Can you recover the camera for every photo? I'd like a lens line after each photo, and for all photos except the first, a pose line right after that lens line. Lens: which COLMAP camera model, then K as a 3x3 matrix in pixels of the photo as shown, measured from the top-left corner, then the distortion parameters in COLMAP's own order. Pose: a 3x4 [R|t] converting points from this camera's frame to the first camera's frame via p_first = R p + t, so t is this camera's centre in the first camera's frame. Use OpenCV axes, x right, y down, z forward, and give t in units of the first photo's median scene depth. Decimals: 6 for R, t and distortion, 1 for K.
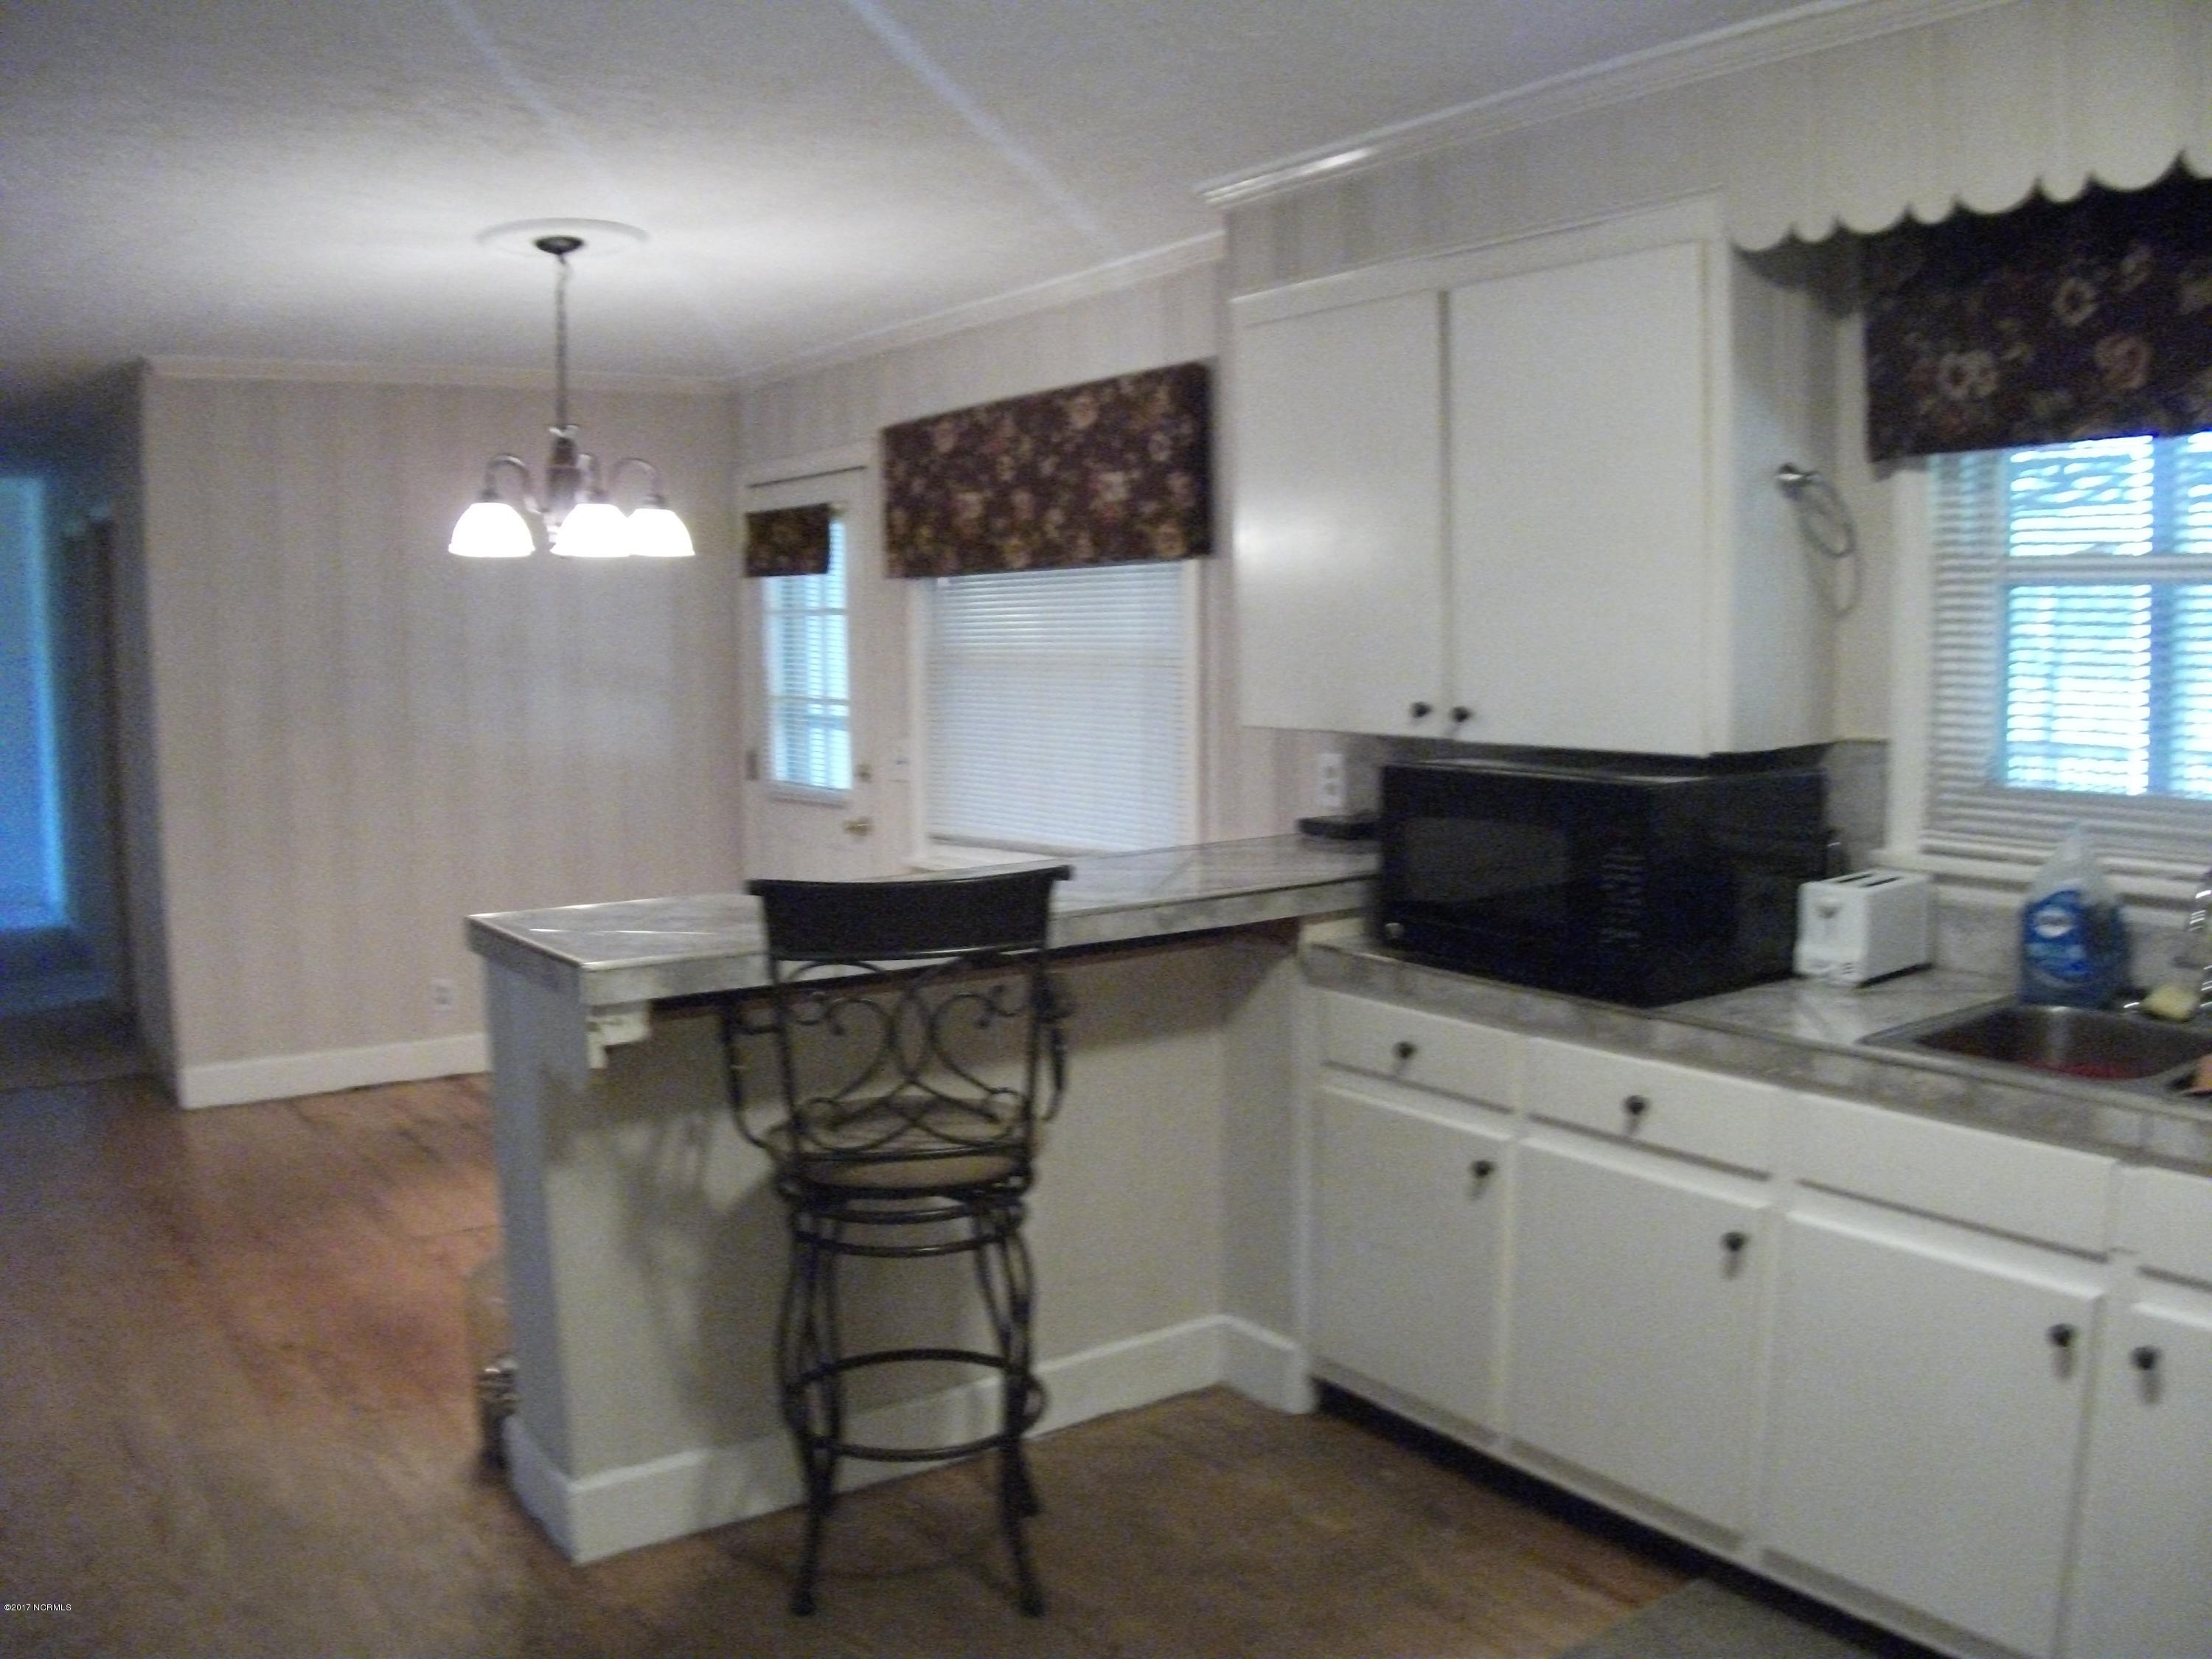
lens RADIAL K [[1898.1, 0, 1096.0], [0, 1898.1, 792.6], [0, 0, 1]] dist [-0.208915, 0.063384]
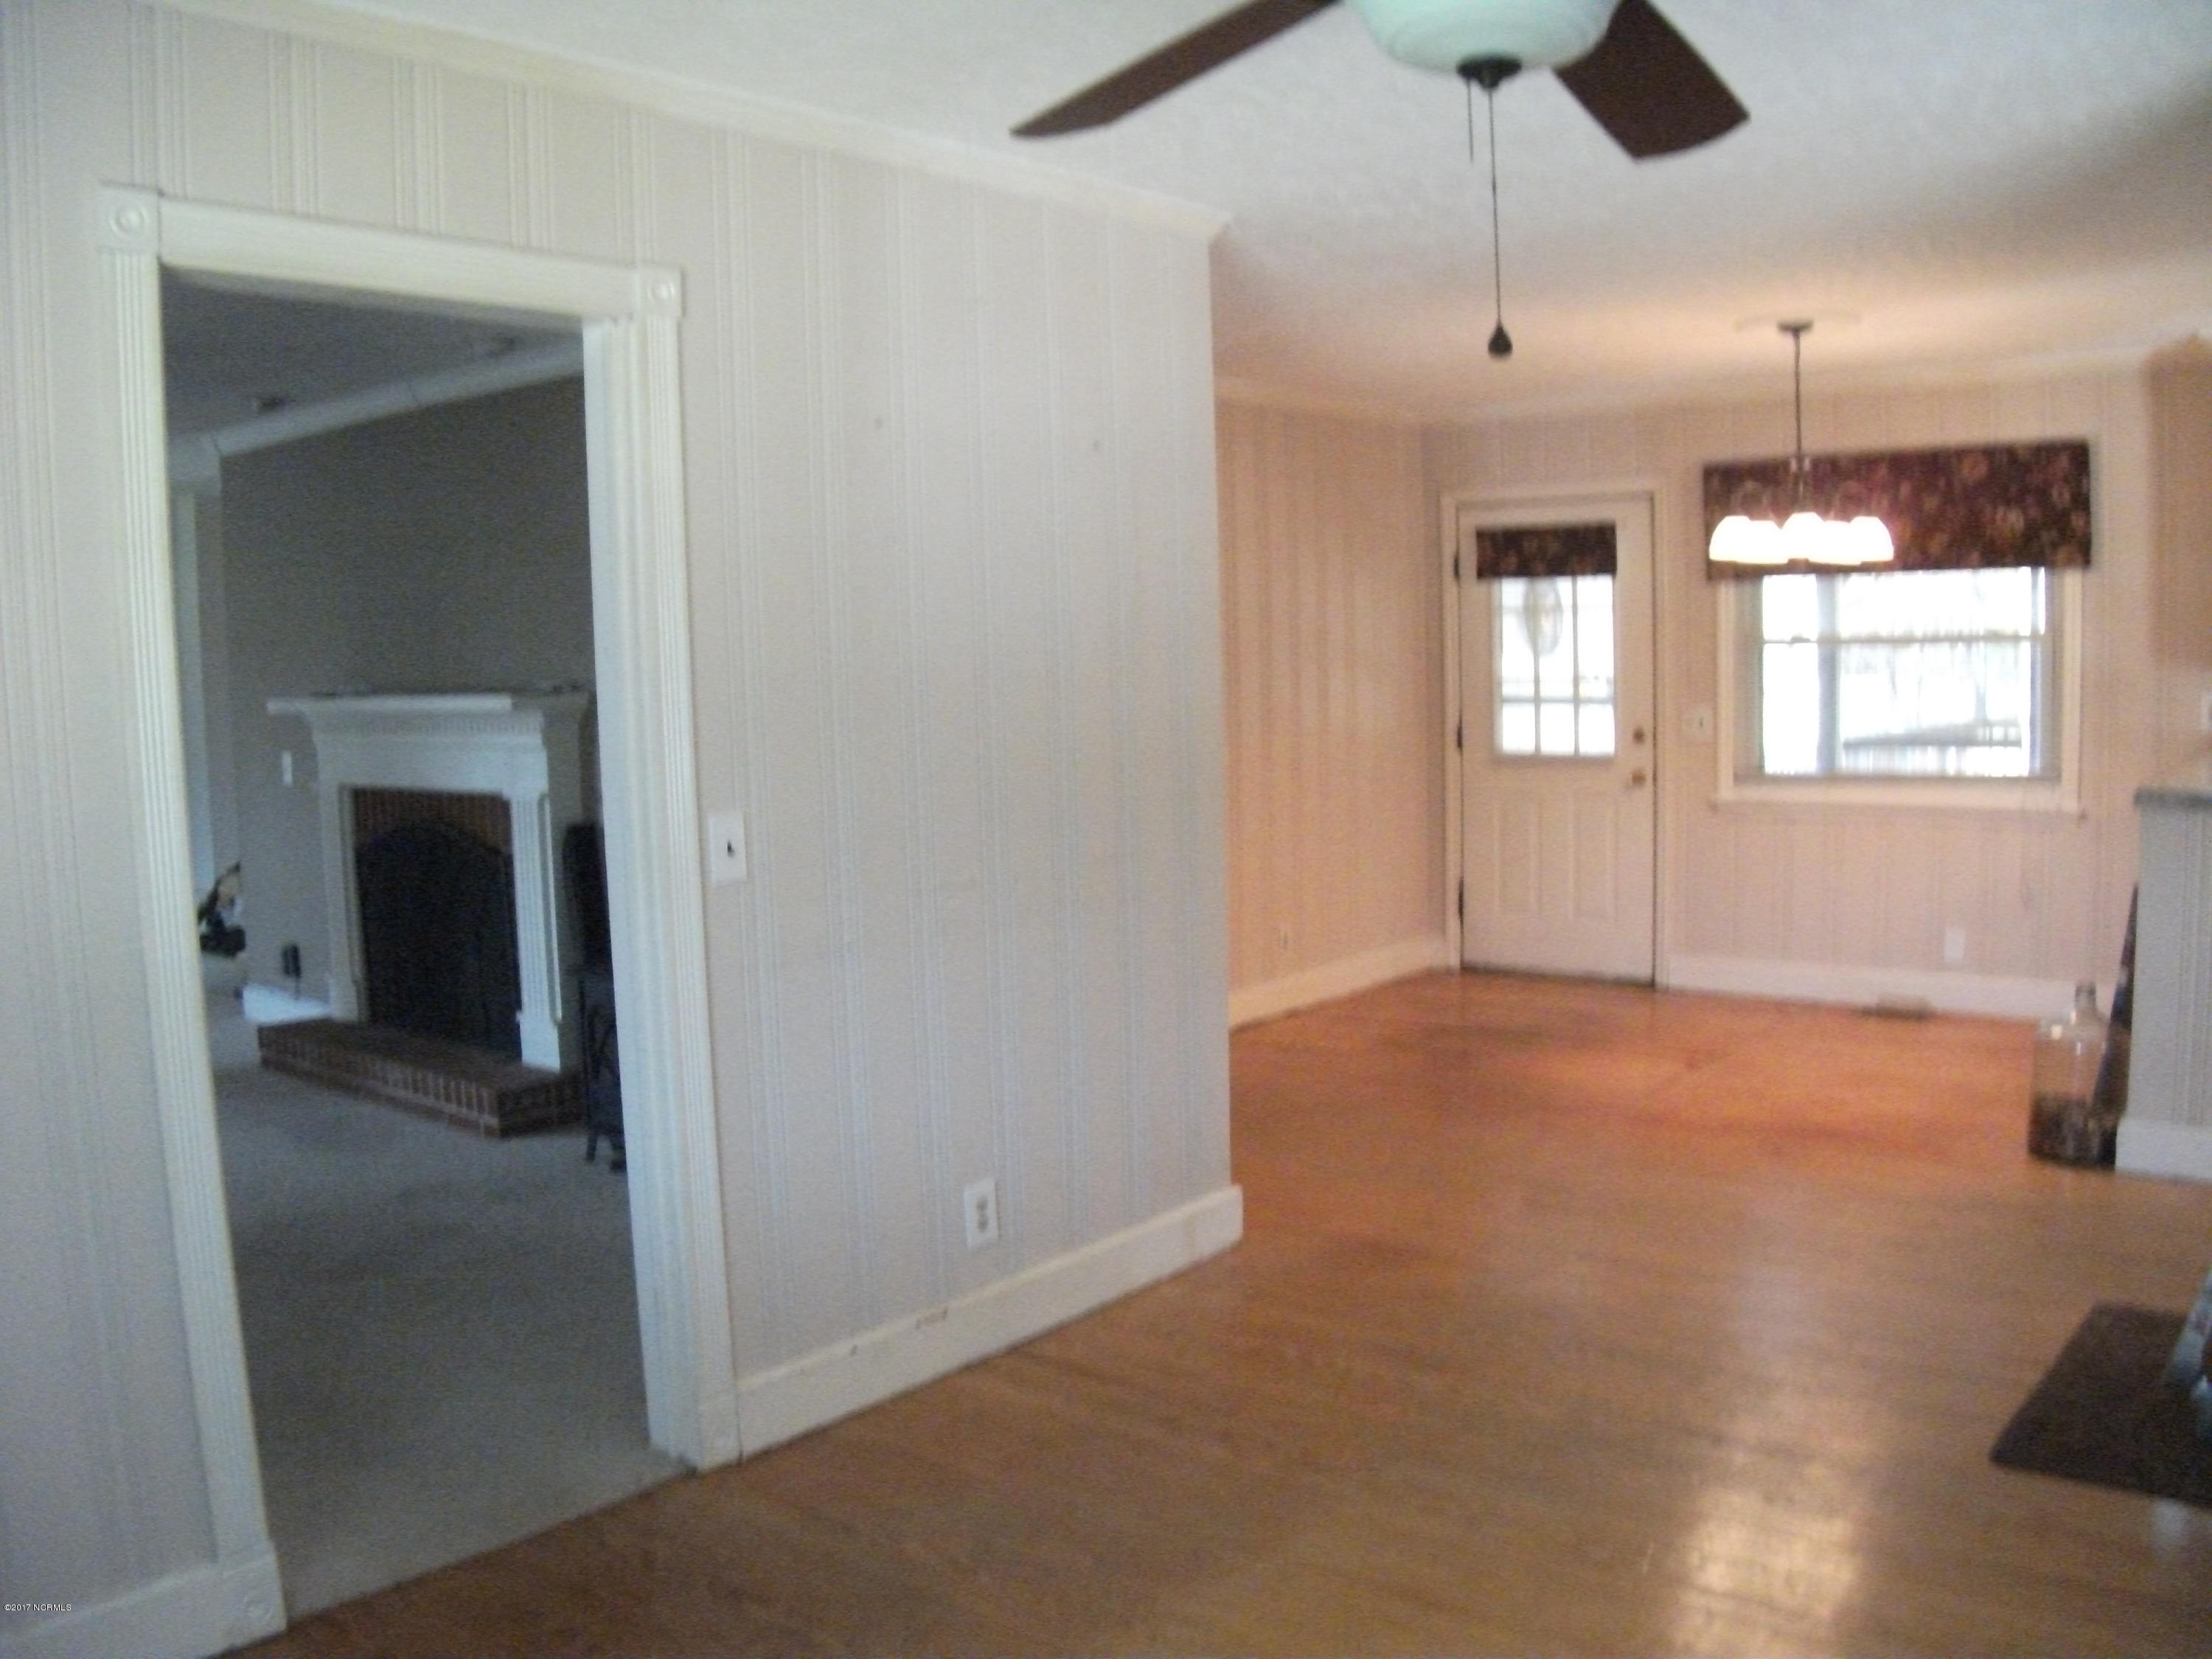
lens RADIAL K [[1898.1, 0, 1096.0], [0, 1898.1, 792.6], [0, 0, 1]] dist [-0.208915, 0.063384]
pose [[0.966936, -0.023203, 0.253961, -1.076495], [0.030565, 0.999218, -0.025084, 0.066993], [-0.253180, 0.032017, 0.966889, -0.177498]]
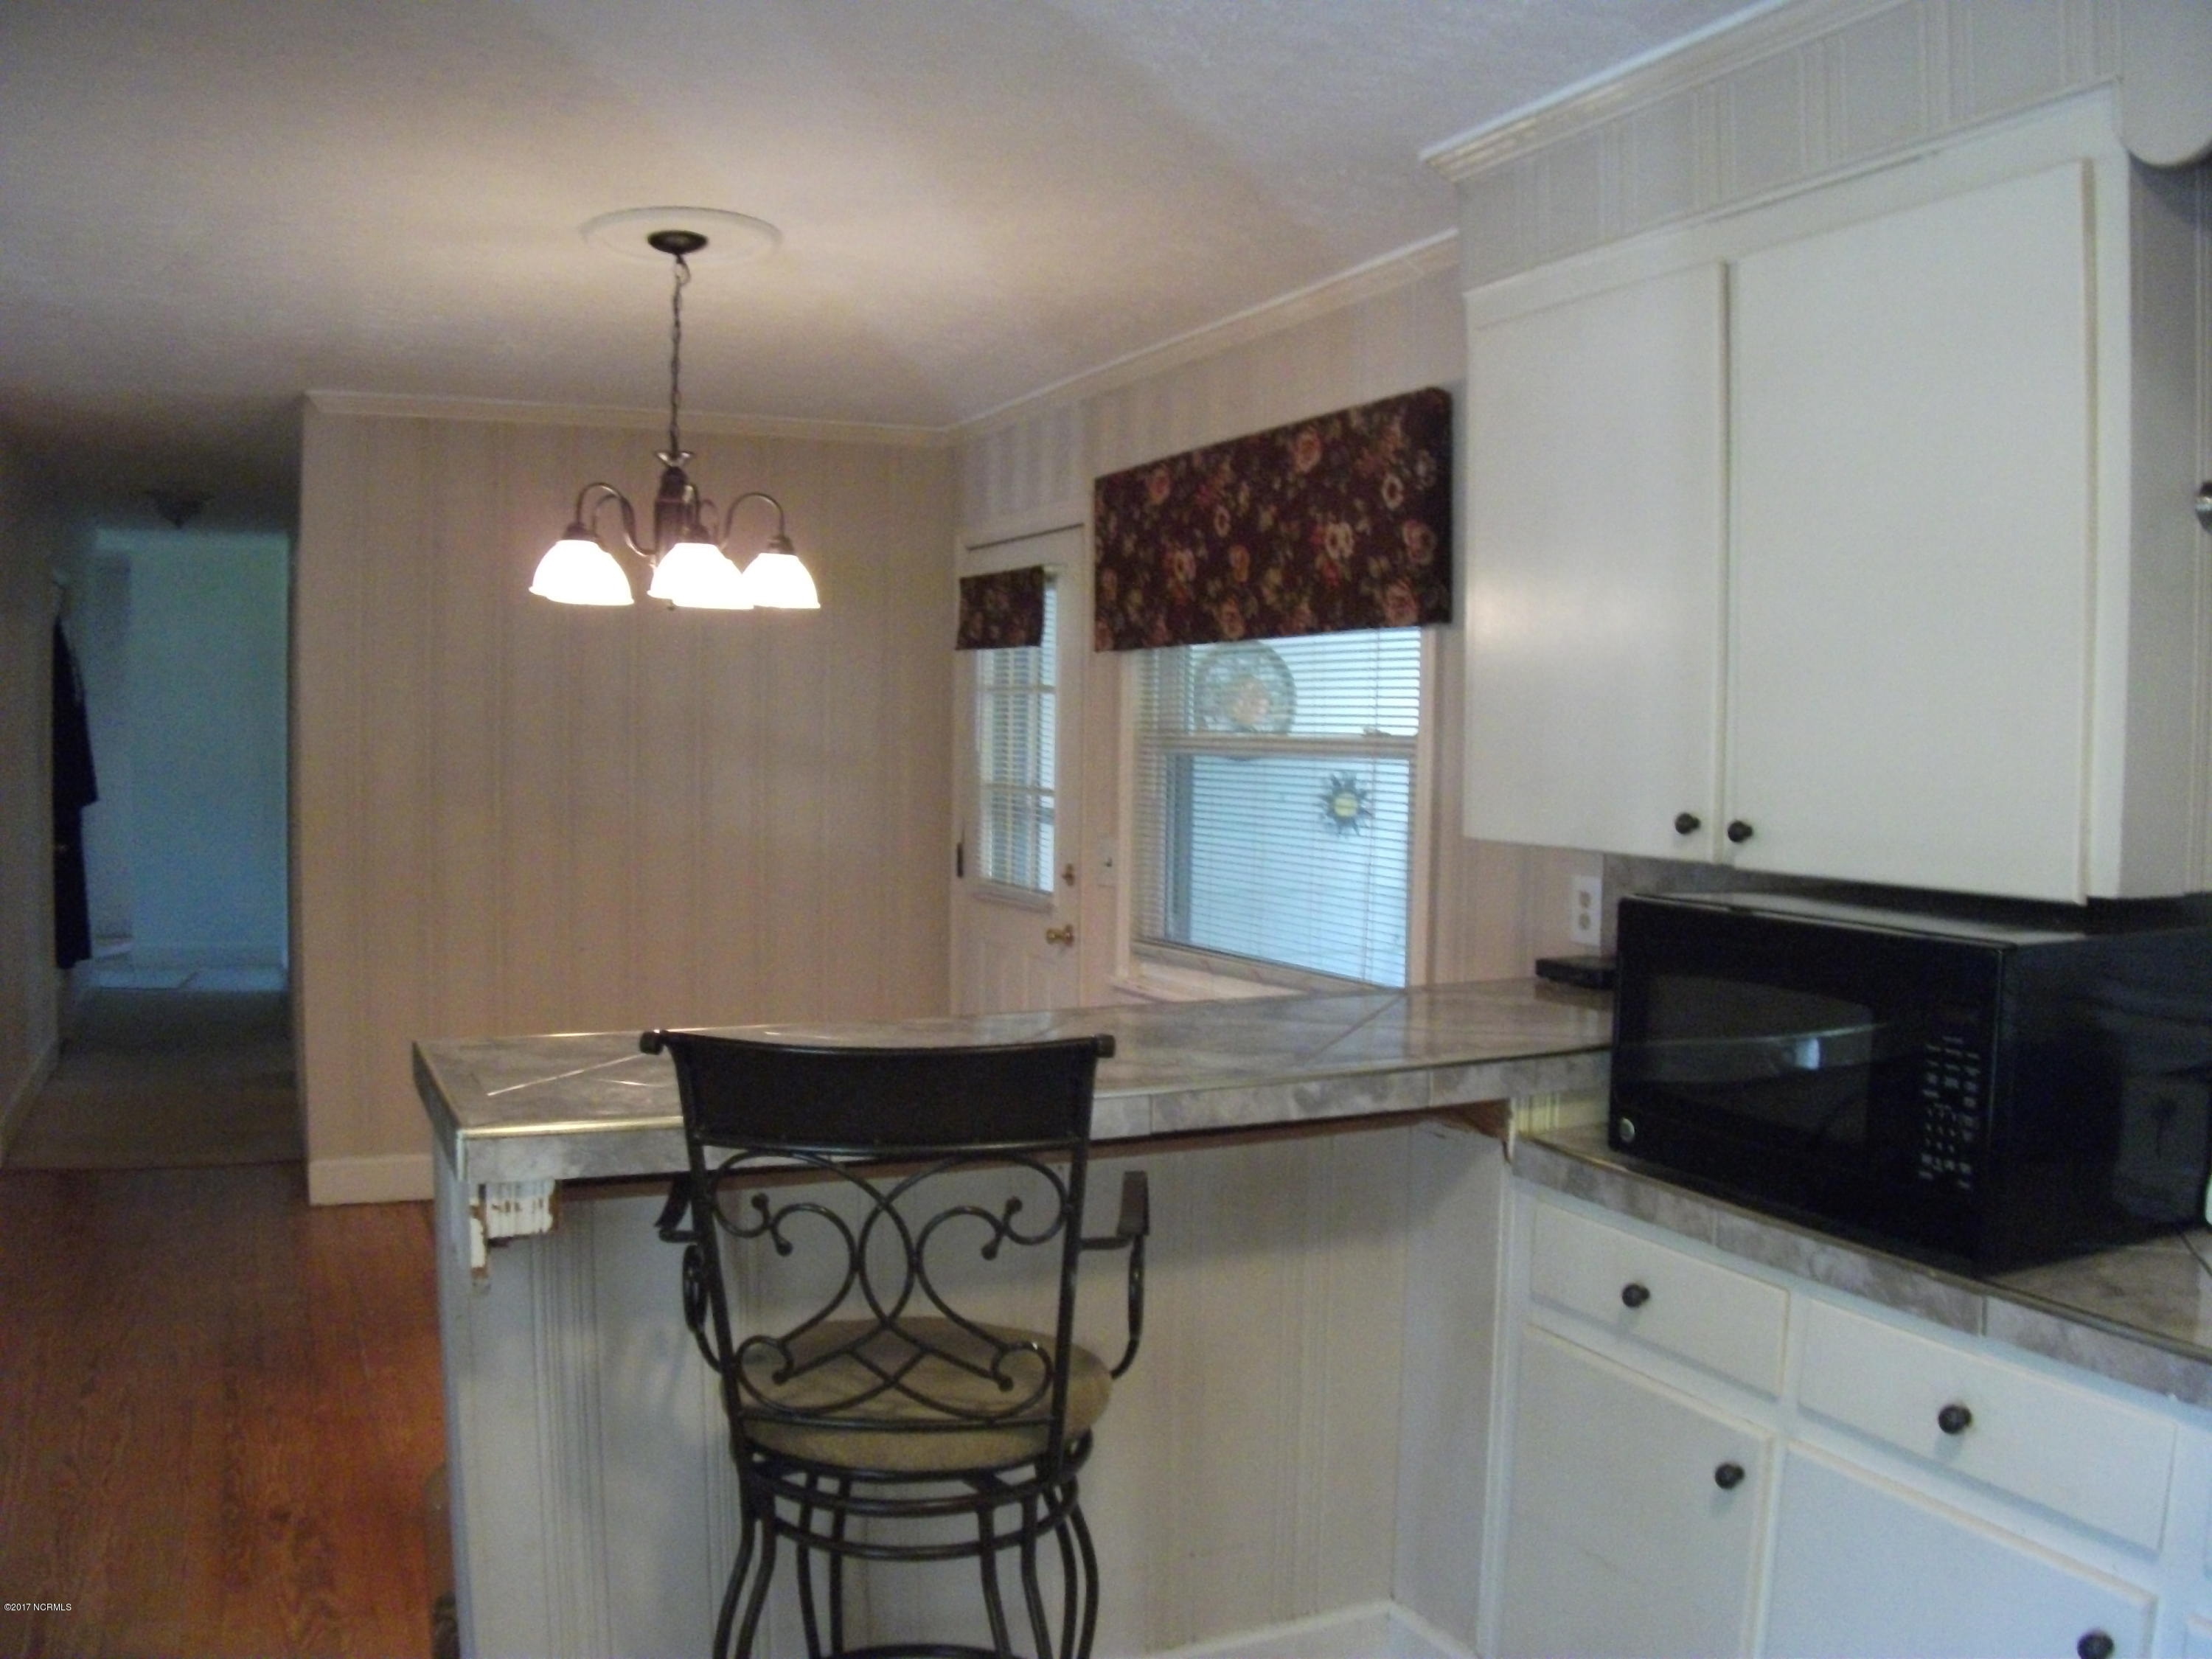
lens RADIAL K [[1898.1, 0, 1096.0], [0, 1898.1, 792.6], [0, 0, 1]] dist [-0.208915, 0.063384]
pose [[0.984181, 0.033000, -0.174065, 0.053639], [-0.041935, 0.997971, -0.047909, -0.008675], [0.172131, 0.054450, 0.983568, 0.184154]]
